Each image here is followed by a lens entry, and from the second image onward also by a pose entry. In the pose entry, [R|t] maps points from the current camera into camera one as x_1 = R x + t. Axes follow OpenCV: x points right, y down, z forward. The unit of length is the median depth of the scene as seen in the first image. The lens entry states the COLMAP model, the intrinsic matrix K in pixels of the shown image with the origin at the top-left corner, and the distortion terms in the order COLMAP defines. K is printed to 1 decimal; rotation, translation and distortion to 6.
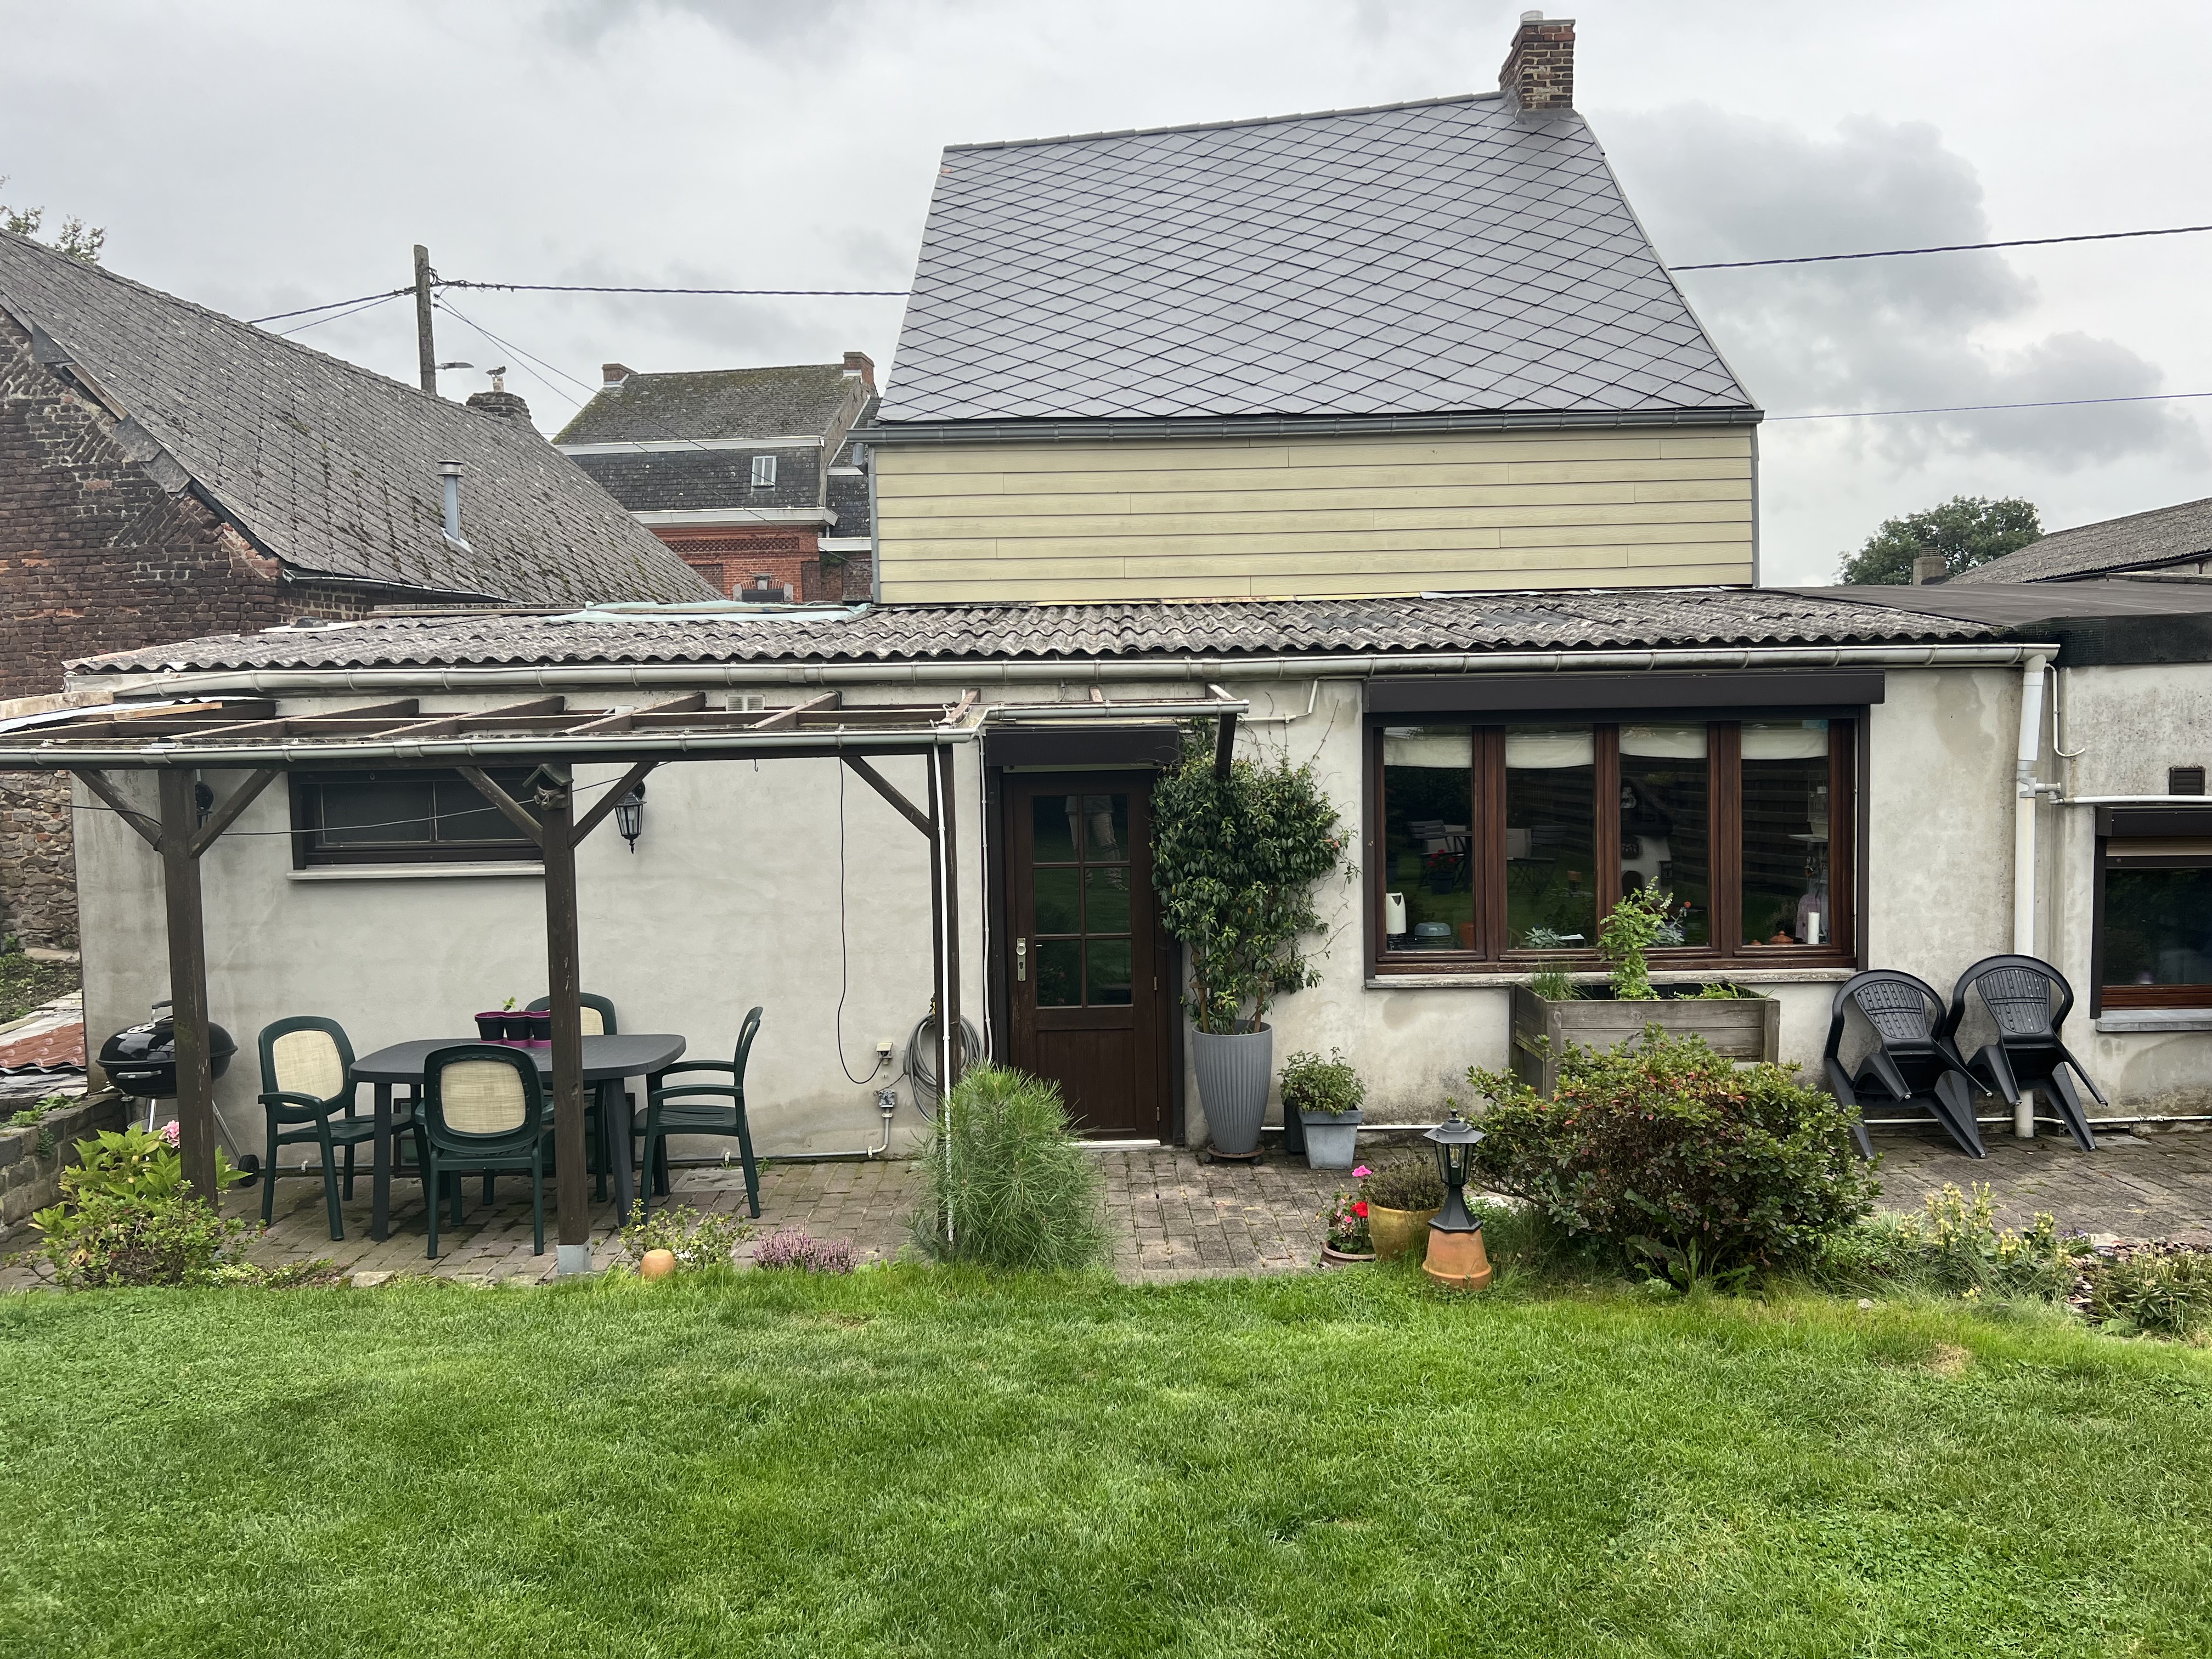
lens RADIAL K [[1648.2, 0, 1097.5], [0, 1648.2, 834.6], [0, 0, 1]] dist [0.059760, -0.074153]
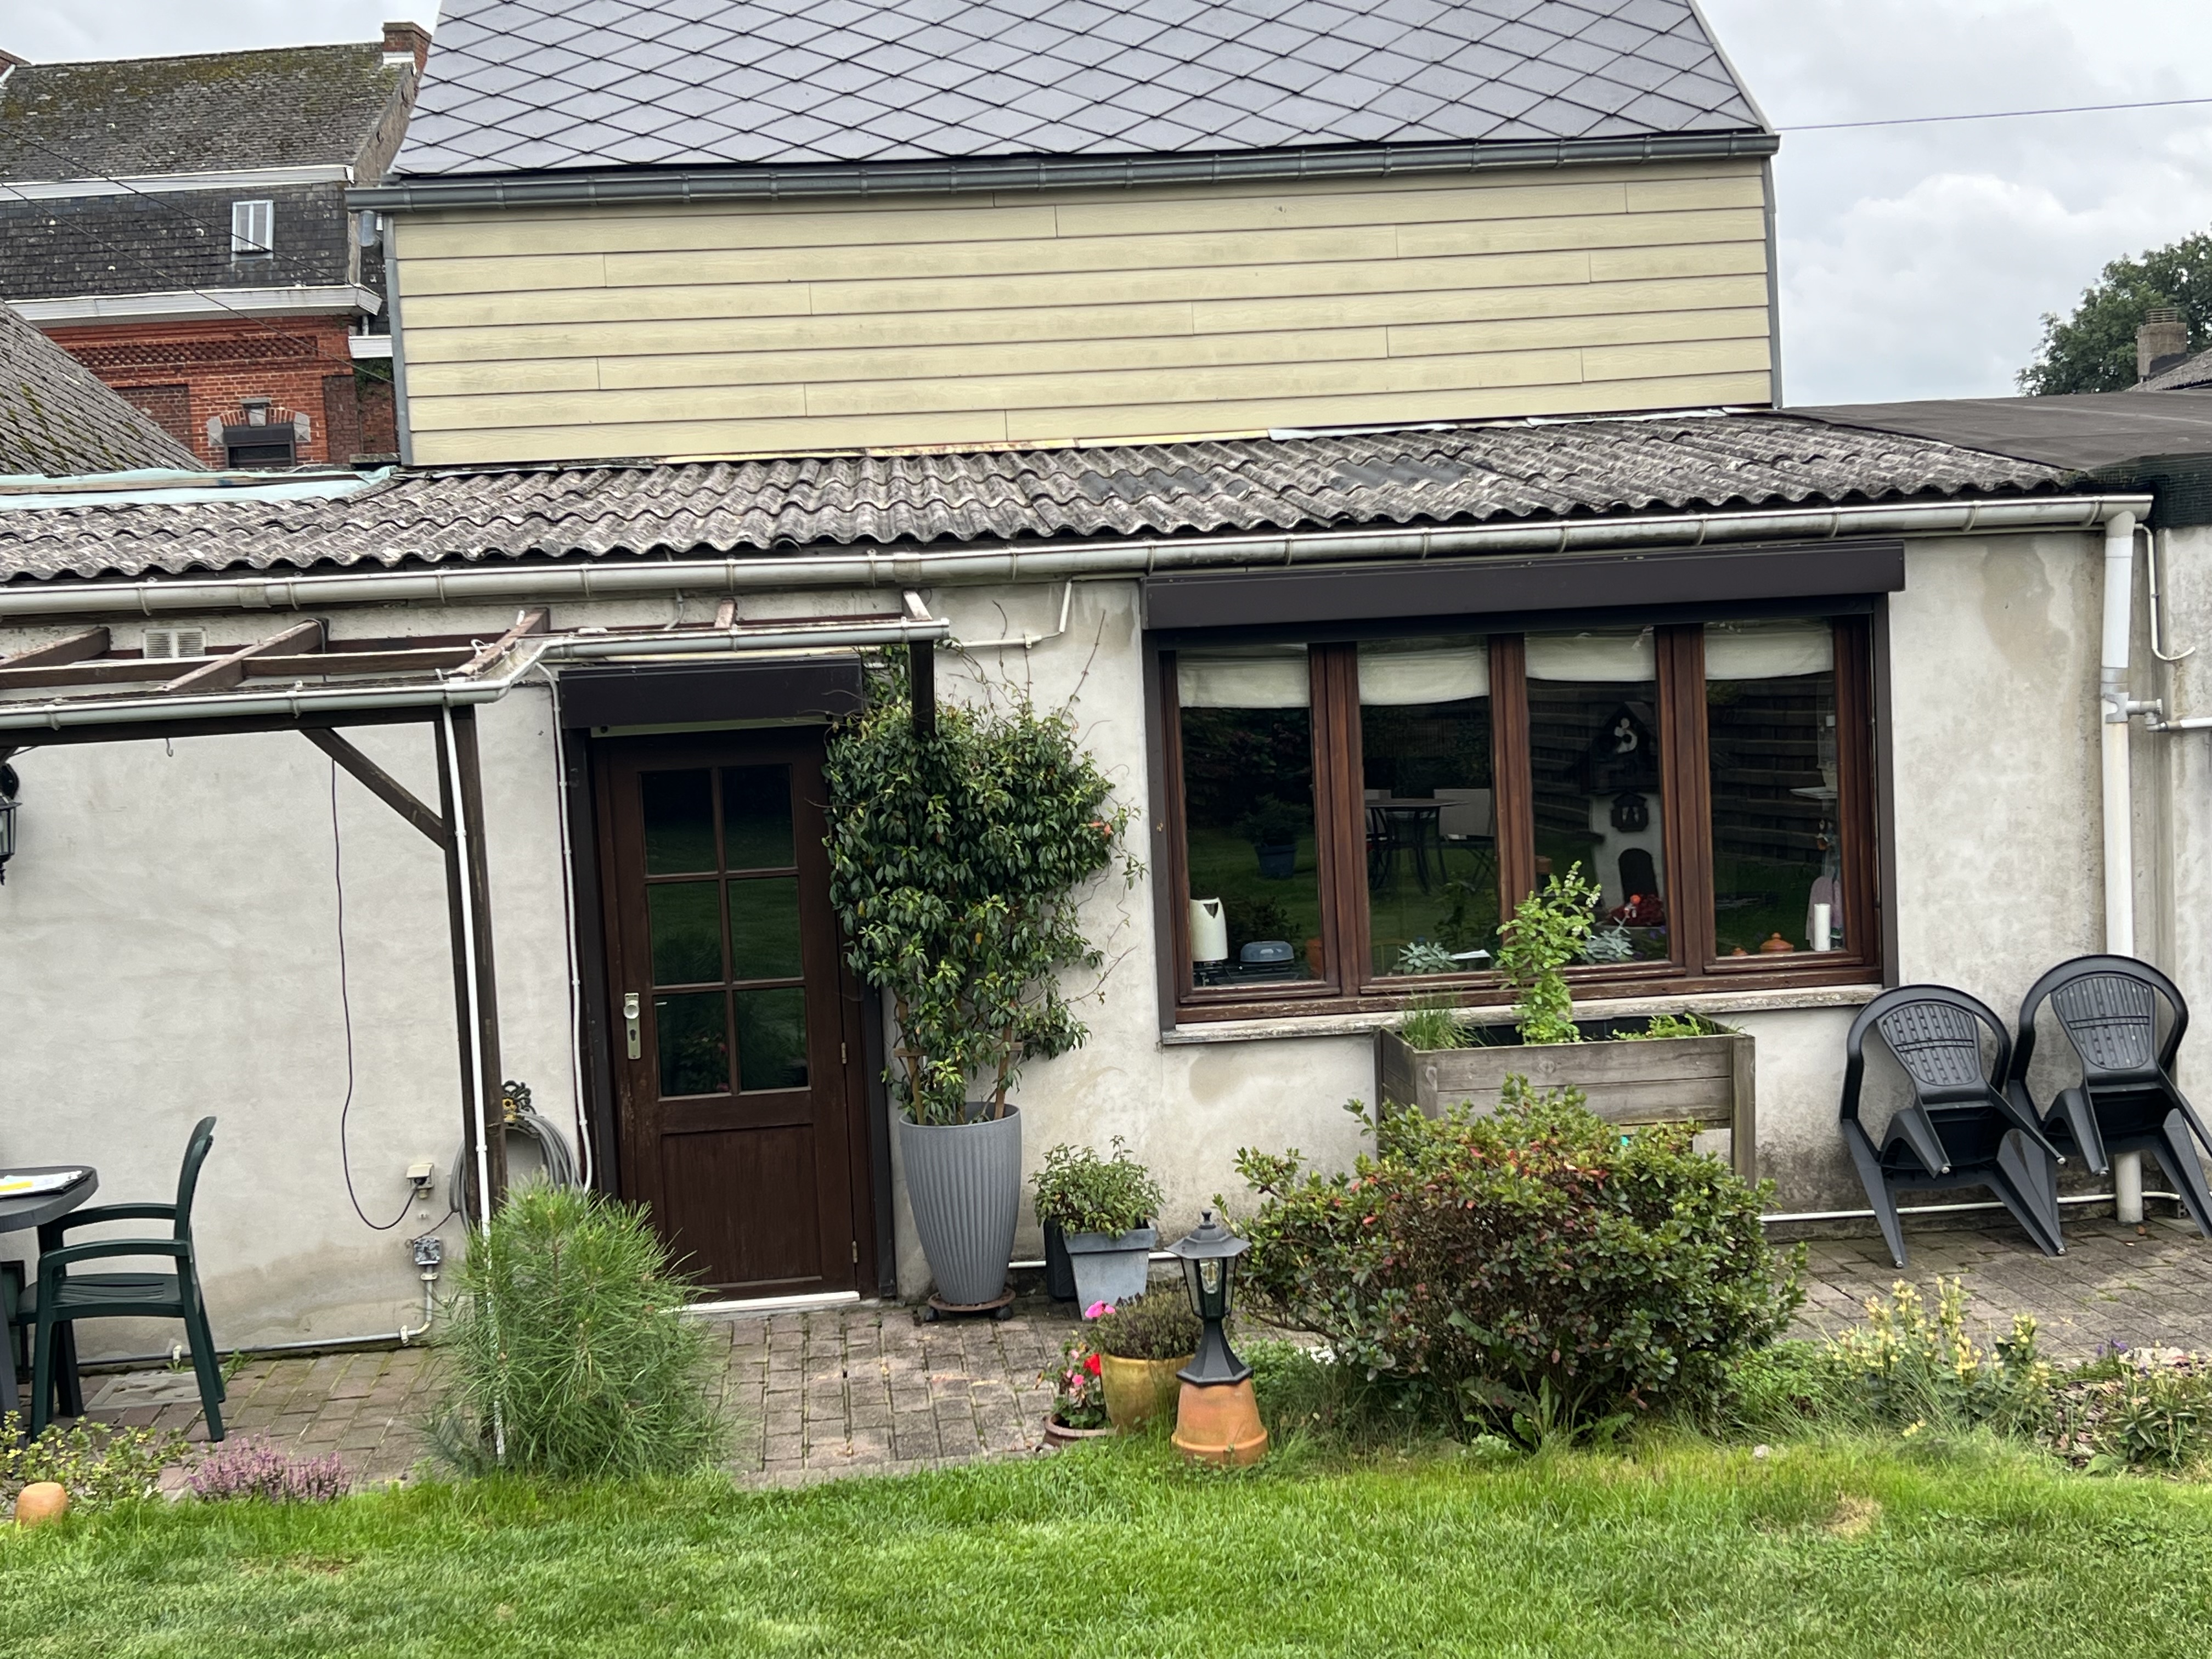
lens RADIAL K [[2746.5, 0, 1095.5], [0, 2746.5, 859.0], [0, 0, 1]] dist [0.067204, 0.000000]
pose [[0.995943, -0.037972, 0.081579, 0.048635], [0.036484, 0.999141, 0.019662, -0.003947], [-0.082256, -0.016606, 0.996473, -0.089571]]
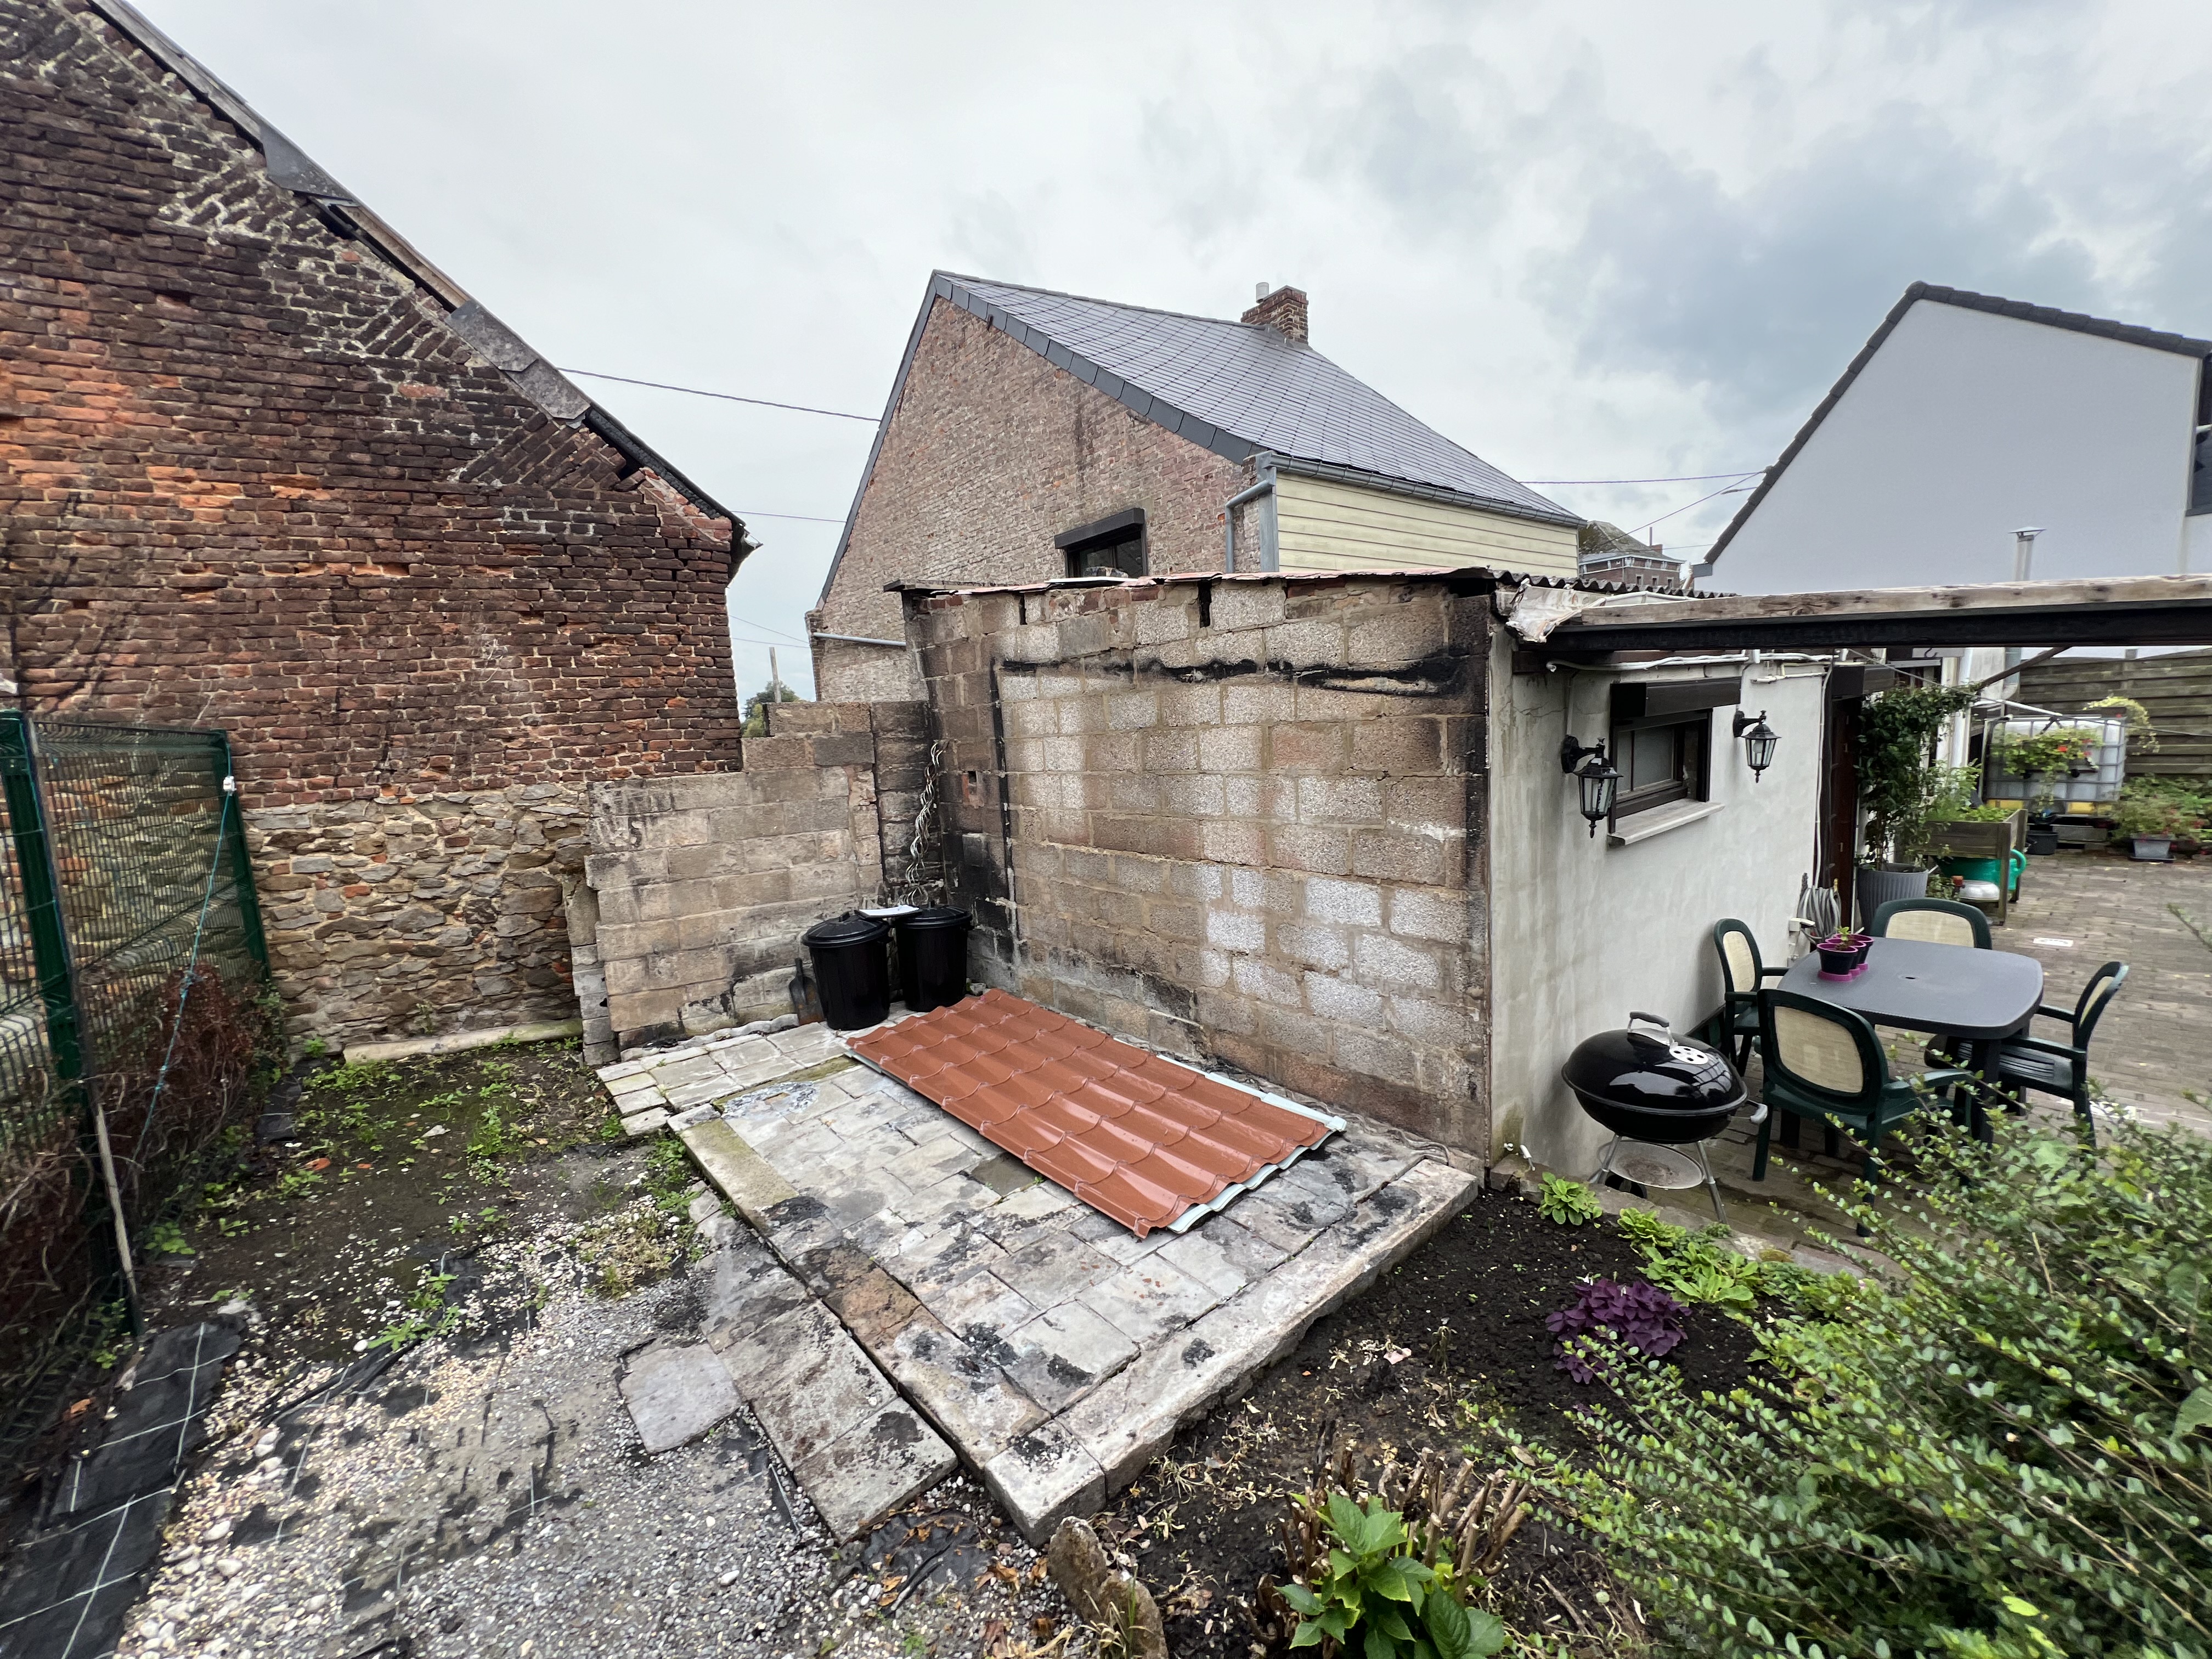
lens RADIAL K [[876.2, 0, 1108.4], [0, 876.2, 828.1], [0, 0, 1]] dist [-0.003464, 0.000398]
pose [[0.781388, -0.111514, 0.614001, -0.935673], [0.087326, 0.993763, 0.069353, -0.034759], [-0.617905, -0.000574, 0.786253, 0.785510]]
